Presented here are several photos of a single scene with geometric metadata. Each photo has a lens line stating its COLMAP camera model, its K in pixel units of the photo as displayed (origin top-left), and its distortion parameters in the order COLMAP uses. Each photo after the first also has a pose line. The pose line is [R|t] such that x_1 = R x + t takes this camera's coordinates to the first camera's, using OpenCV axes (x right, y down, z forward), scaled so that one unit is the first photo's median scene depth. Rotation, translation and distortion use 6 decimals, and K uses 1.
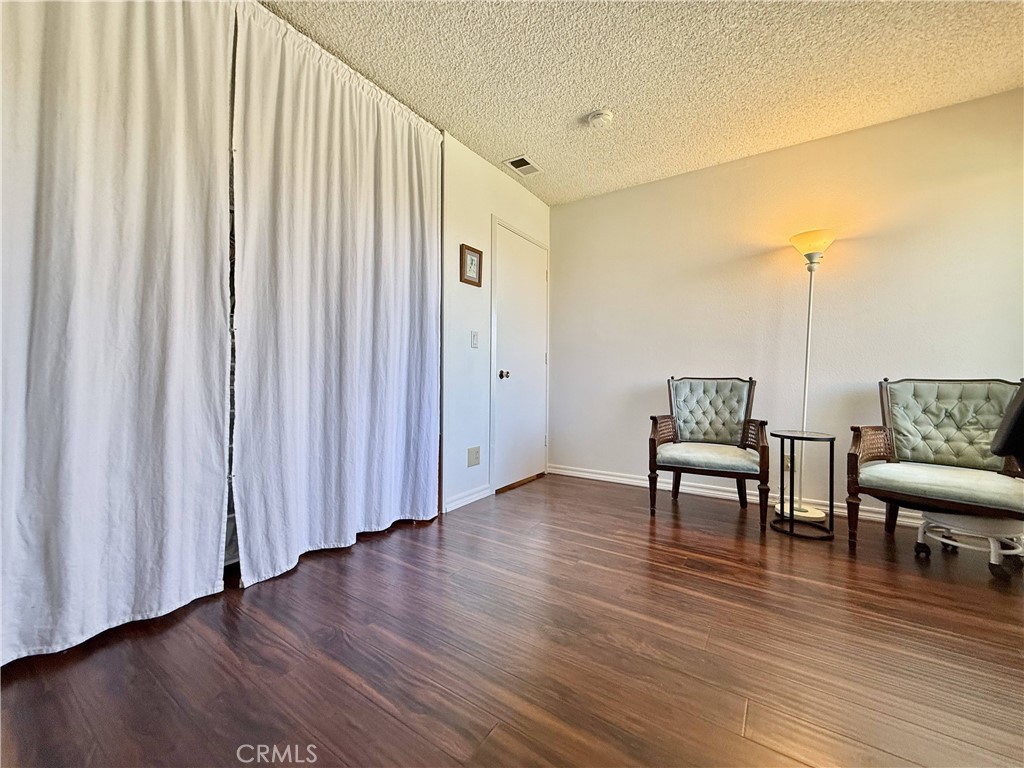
lens RADIAL K [[411.4, 0, 507.9], [0, 411.4, 380.2], [0, 0, 1]] dist [-0.000943, -0.000057]
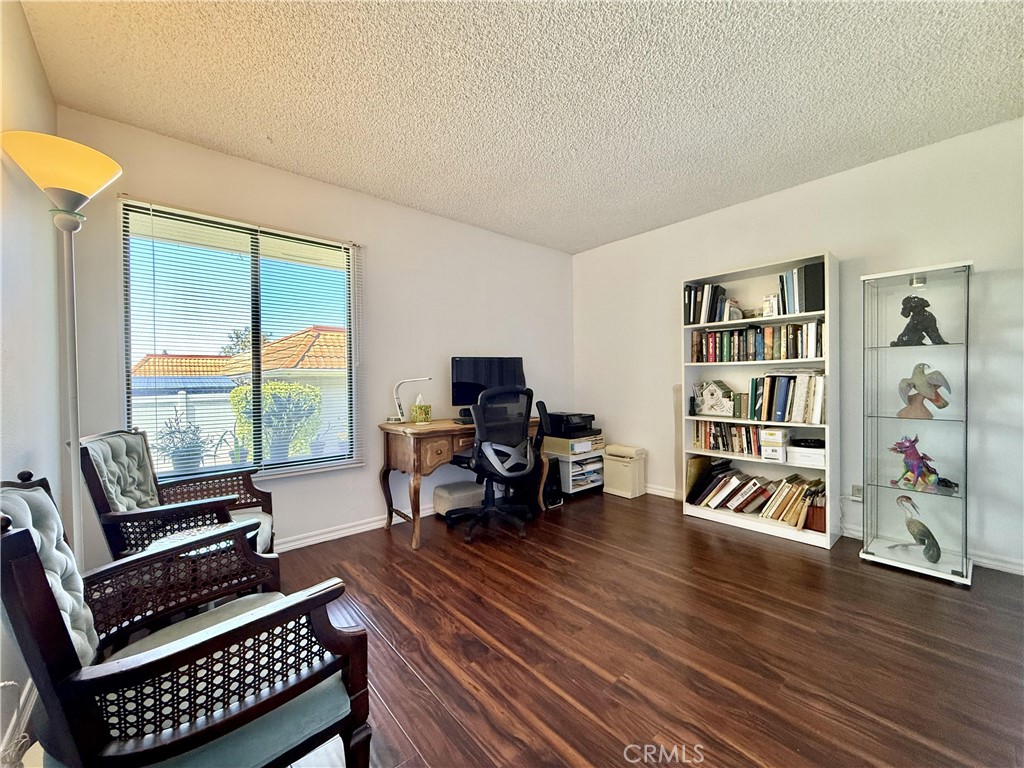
lens RADIAL K [[411.4, 0, 511.3], [0, 411.4, 384.2], [0, 0, 1]] dist [-0.000943, -0.000057]
pose [[-0.966942, 0.005398, 0.254941, 0.135466], [0.009046, 0.999873, 0.013140, -0.097094], [-0.254837, 0.015012, -0.966867, 1.487467]]
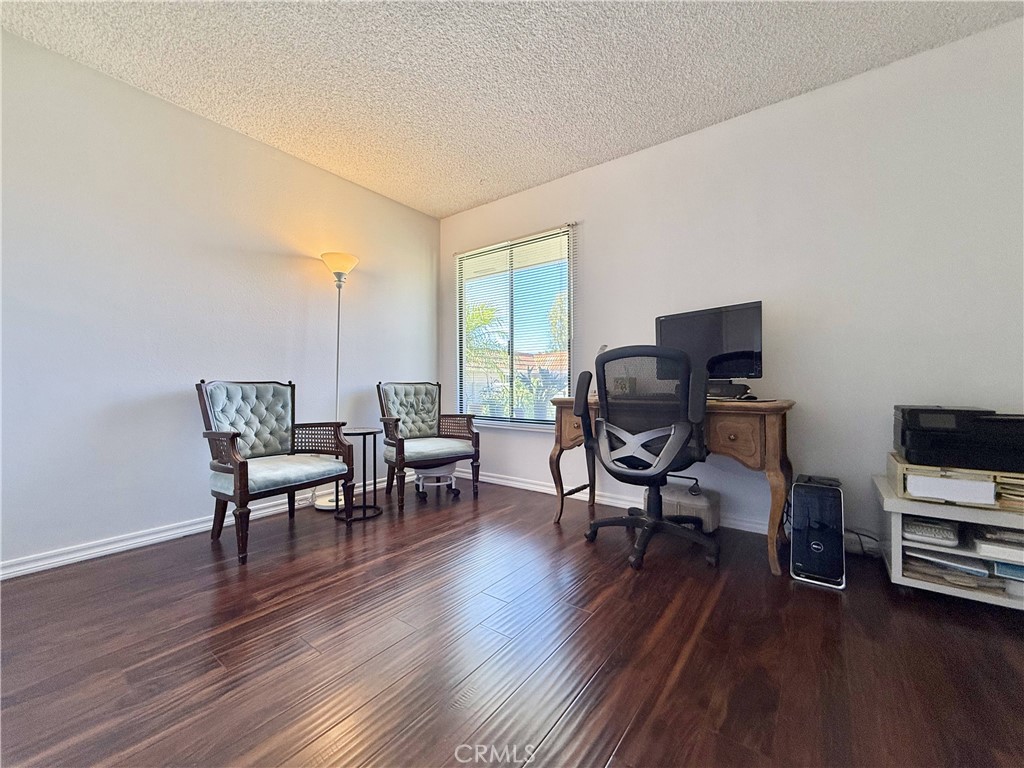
lens RADIAL K [[411.4, 0, 508.1], [0, 411.4, 382.6], [0, 0, 1]] dist [-0.000943, -0.000057]
pose [[0.050926, -0.003821, 0.998695, -0.423750], [0.004727, 0.999982, 0.003585, -0.005700], [-0.998691, 0.004538, 0.050943, 0.529946]]
